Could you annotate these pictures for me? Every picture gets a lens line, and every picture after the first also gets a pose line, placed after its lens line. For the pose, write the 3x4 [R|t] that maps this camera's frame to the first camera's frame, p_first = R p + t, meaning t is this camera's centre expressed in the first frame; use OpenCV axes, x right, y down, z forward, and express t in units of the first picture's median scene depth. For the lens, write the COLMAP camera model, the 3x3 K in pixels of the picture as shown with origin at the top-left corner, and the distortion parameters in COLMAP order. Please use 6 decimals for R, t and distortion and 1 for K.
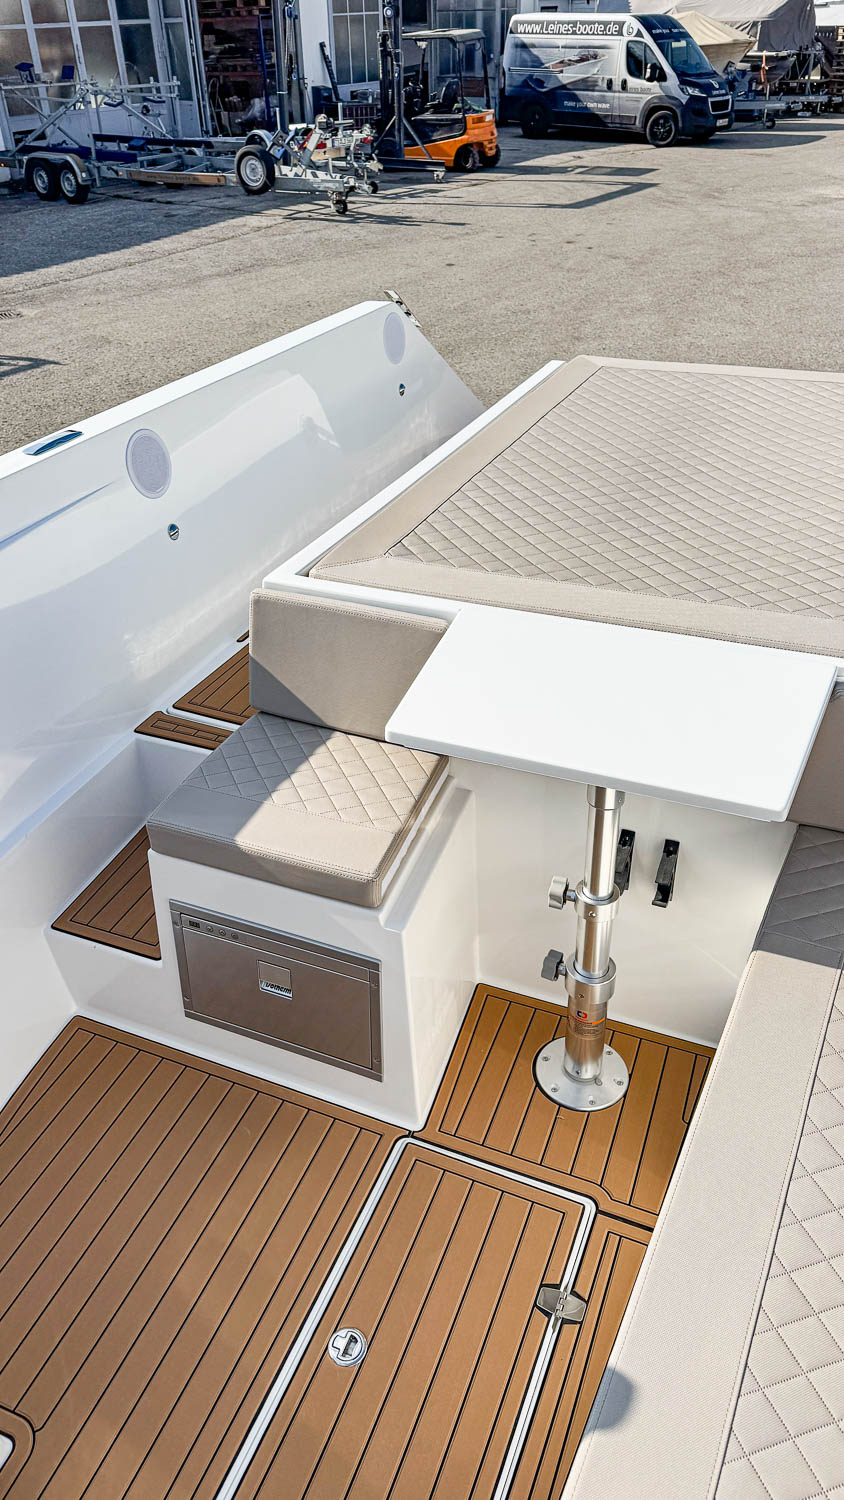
lens RADIAL K [[1025.4, 0, 428.0], [0, 1025.4, 758.8], [0, 0, 1]] dist [0.113434, -0.157507]
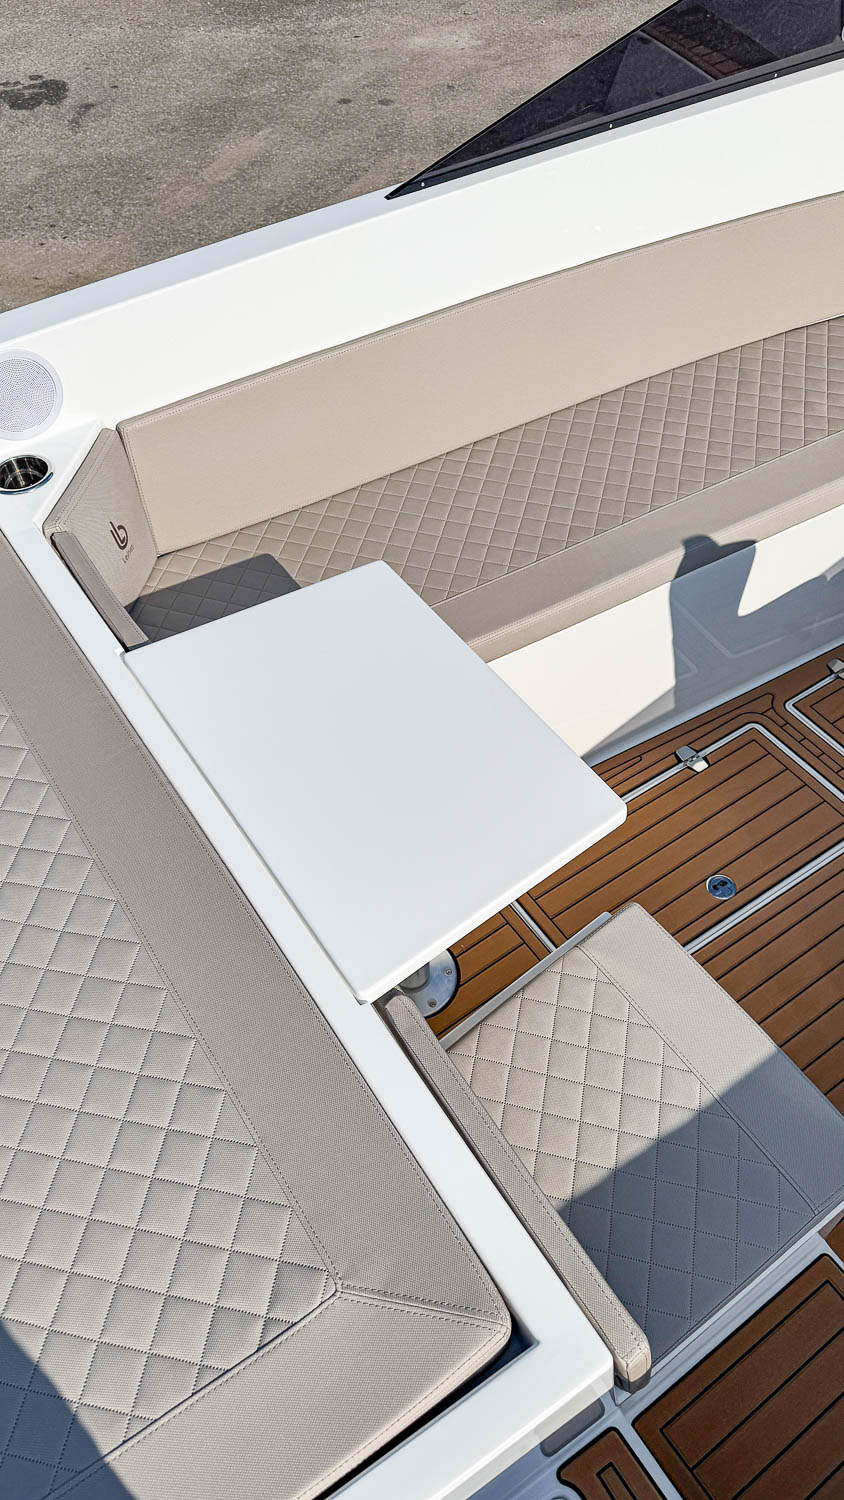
lens RADIAL K [[1025.4, 0, 428.0], [0, 1025.4, 758.8], [0, 0, 1]] dist [0.113434, -0.157507]
pose [[-0.826344, -0.407077, 0.389158, -0.169000], [0.340615, 0.189033, 0.921004, -0.661521], [-0.448483, 0.893619, -0.017550, 0.869702]]
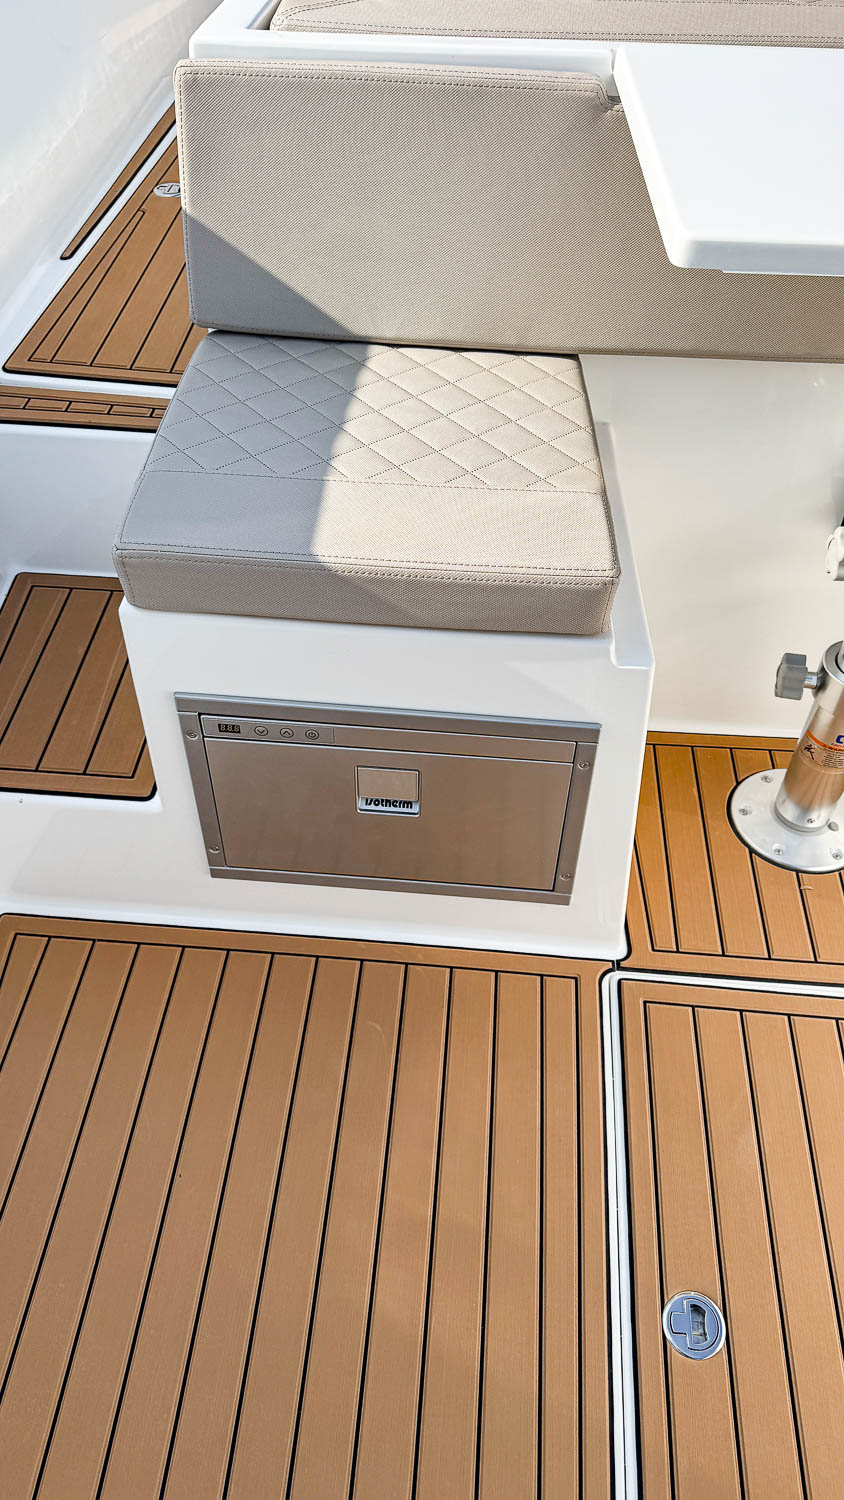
lens RADIAL K [[1025.4, 0, 428.0], [0, 1025.4, 758.8], [0, 0, 1]] dist [0.113434, -0.157507]
pose [[0.953560, -0.210476, 0.215462, -0.242826], [0.149848, 0.952025, 0.266821, 0.043312], [-0.261285, -0.222143, 0.939352, 0.441577]]
